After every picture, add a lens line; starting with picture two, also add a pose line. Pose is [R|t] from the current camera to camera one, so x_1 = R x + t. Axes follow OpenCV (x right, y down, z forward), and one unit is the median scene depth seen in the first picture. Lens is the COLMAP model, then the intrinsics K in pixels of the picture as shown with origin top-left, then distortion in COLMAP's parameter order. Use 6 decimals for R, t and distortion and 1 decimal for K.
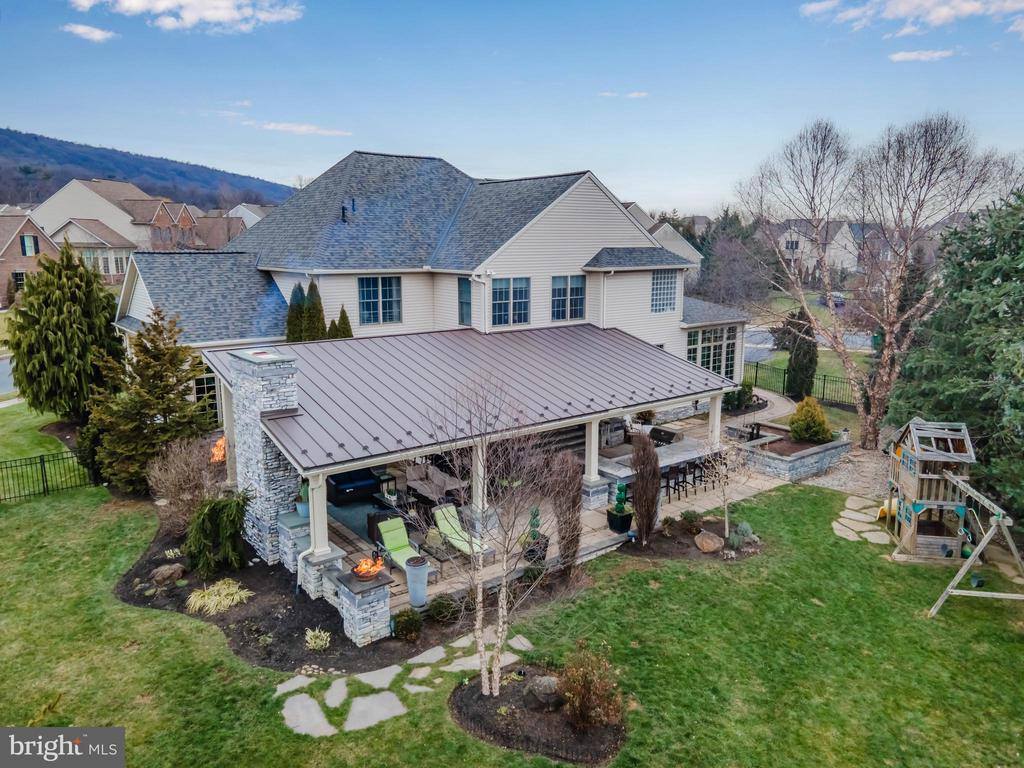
lens RADIAL K [[738.2, 0, 512.0], [0, 738.2, 384.0], [0, 0, 1]] dist [0.049207, 0.001979]
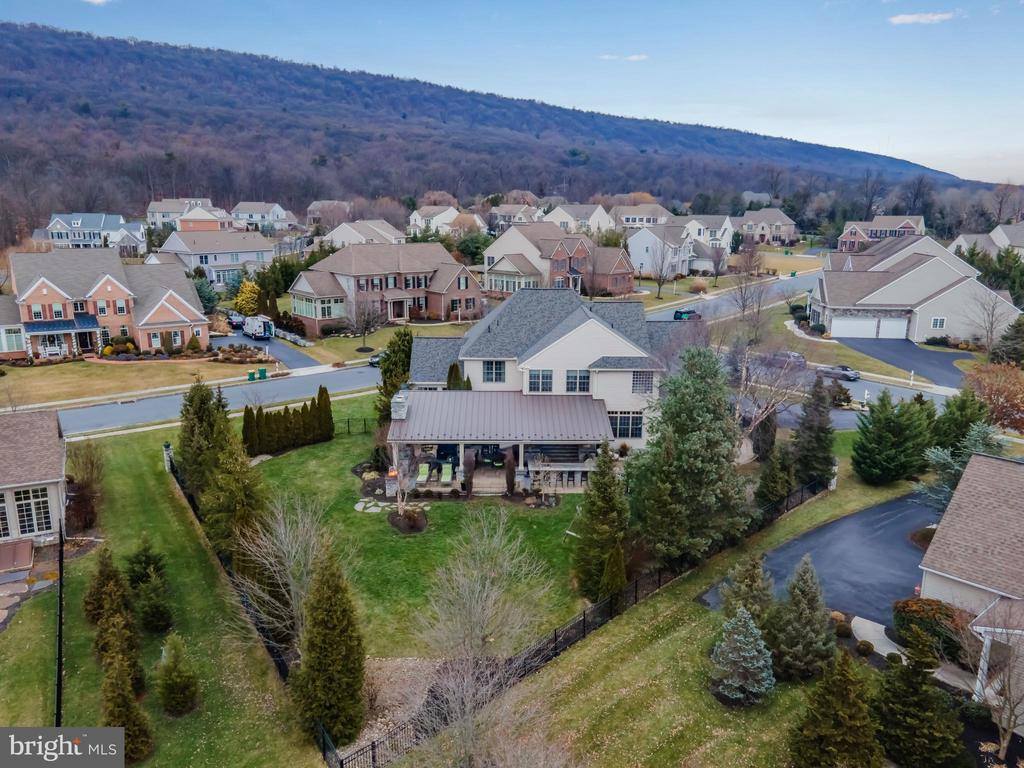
lens RADIAL K [[768.5, 0, 512.0], [0, 768.5, 384.0], [0, 0, 1]] dist [0.054989, -0.000088]
pose [[0.804092, 0.139027, -0.578020, 1.196488], [-0.121742, 0.990174, 0.068802, -0.245051], [0.581906, 0.015046, 0.813117, -0.808050]]
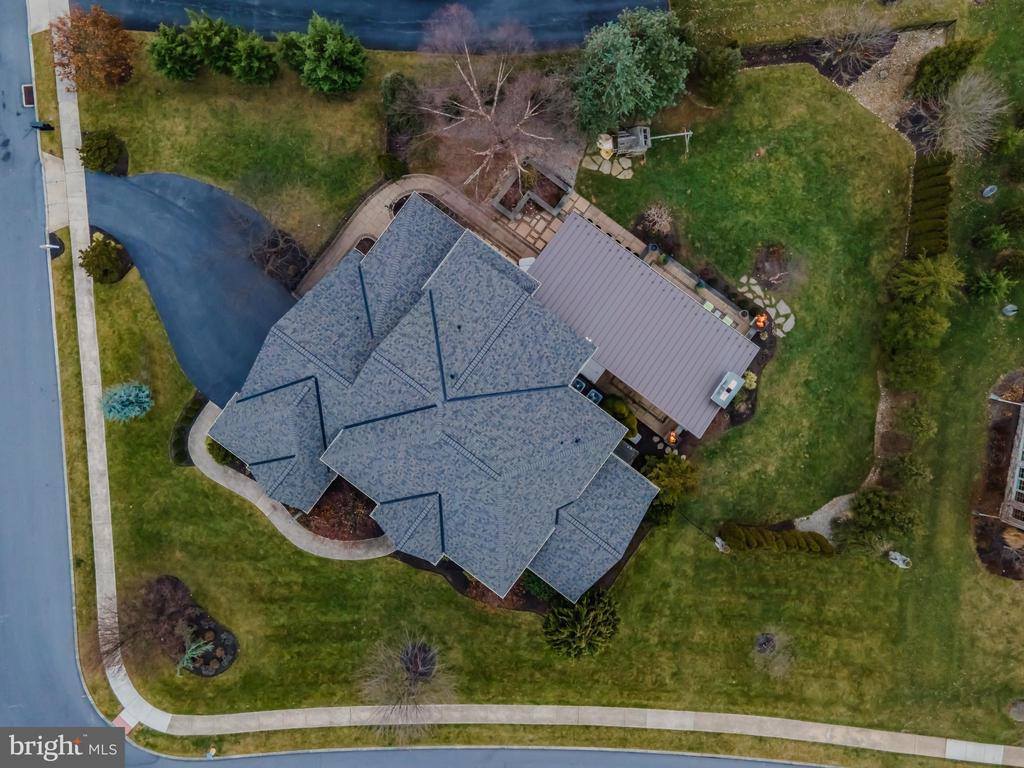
lens RADIAL K [[768.5, 0, 512.0], [0, 768.5, 384.0], [0, 0, 1]] dist [0.054989, -0.000088]
pose [[-0.275213, -0.961315, -0.011438, -0.065664], [0.192903, -0.066873, 0.978936, -1.910372], [-0.941831, 0.267210, 0.203845, 0.811618]]
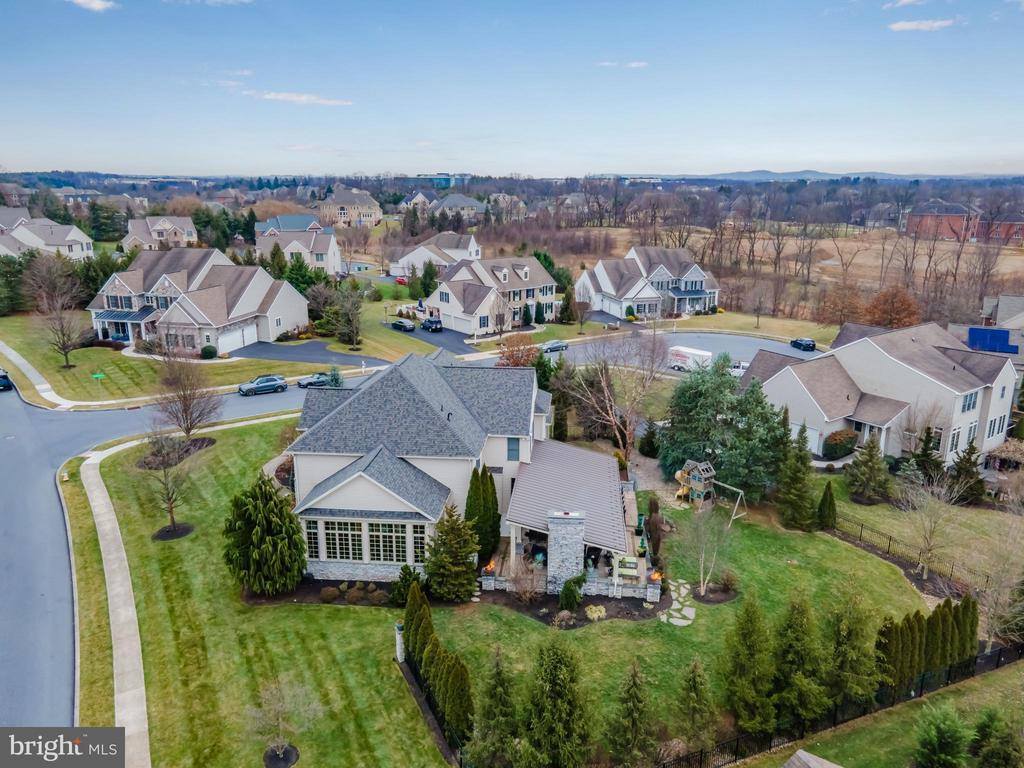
lens RADIAL K [[768.5, 0, 512.0], [0, 768.5, 384.0], [0, 0, 1]] dist [0.054989, -0.000088]
pose [[0.682812, -0.199382, 0.702862, -1.458564], [0.148958, 0.979826, 0.133239, -0.558124], [-0.715248, 0.013720, 0.698736, -0.416254]]
